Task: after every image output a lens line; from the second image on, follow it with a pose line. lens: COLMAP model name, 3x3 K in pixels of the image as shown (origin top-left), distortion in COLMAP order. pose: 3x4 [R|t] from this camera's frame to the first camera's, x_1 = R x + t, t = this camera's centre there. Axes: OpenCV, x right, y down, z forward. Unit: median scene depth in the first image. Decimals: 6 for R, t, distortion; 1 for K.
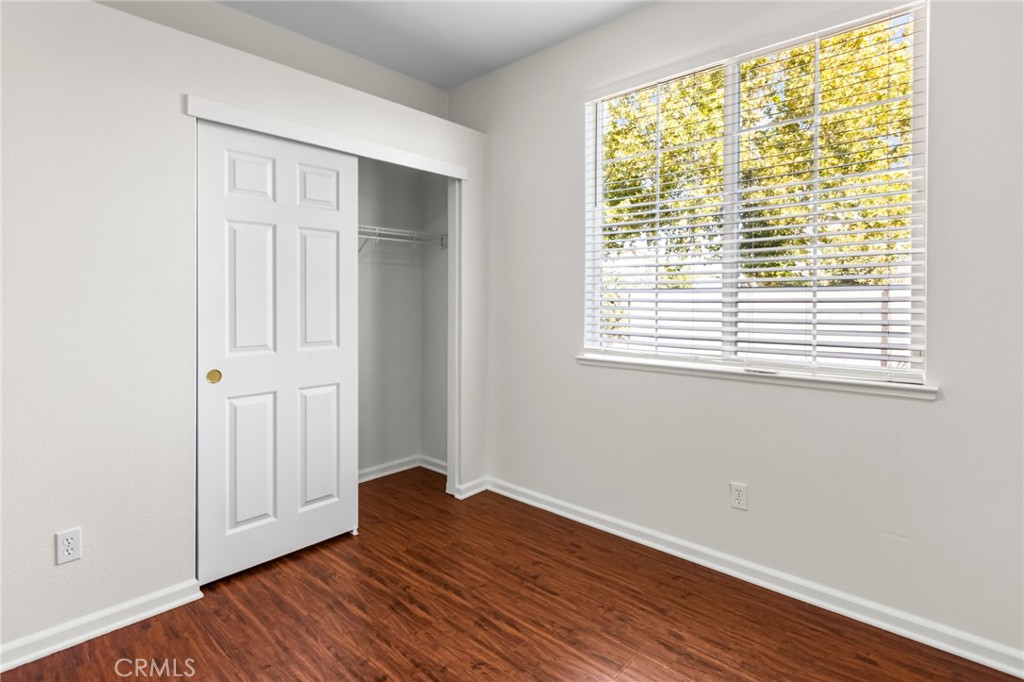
lens RADIAL K [[519.8, 0, 507.3], [0, 519.8, 305.4], [0, 0, 1]] dist [0.004654, -0.000412]
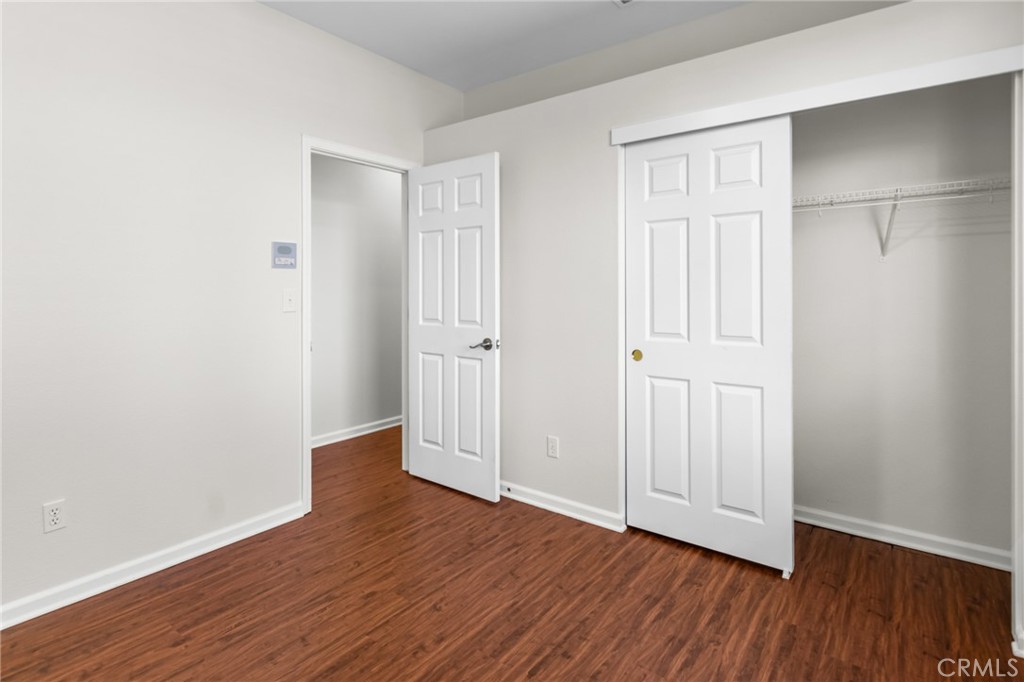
lens RADIAL K [[519.8, 0, 500.0], [0, 519.8, 294.5], [0, 0, 1]] dist [0.004654, -0.000412]
pose [[0.076516, 0.004471, -0.997058, 0.581405], [-0.009797, 0.999945, 0.003732, -0.003499], [0.997020, 0.009483, 0.076555, 0.581374]]
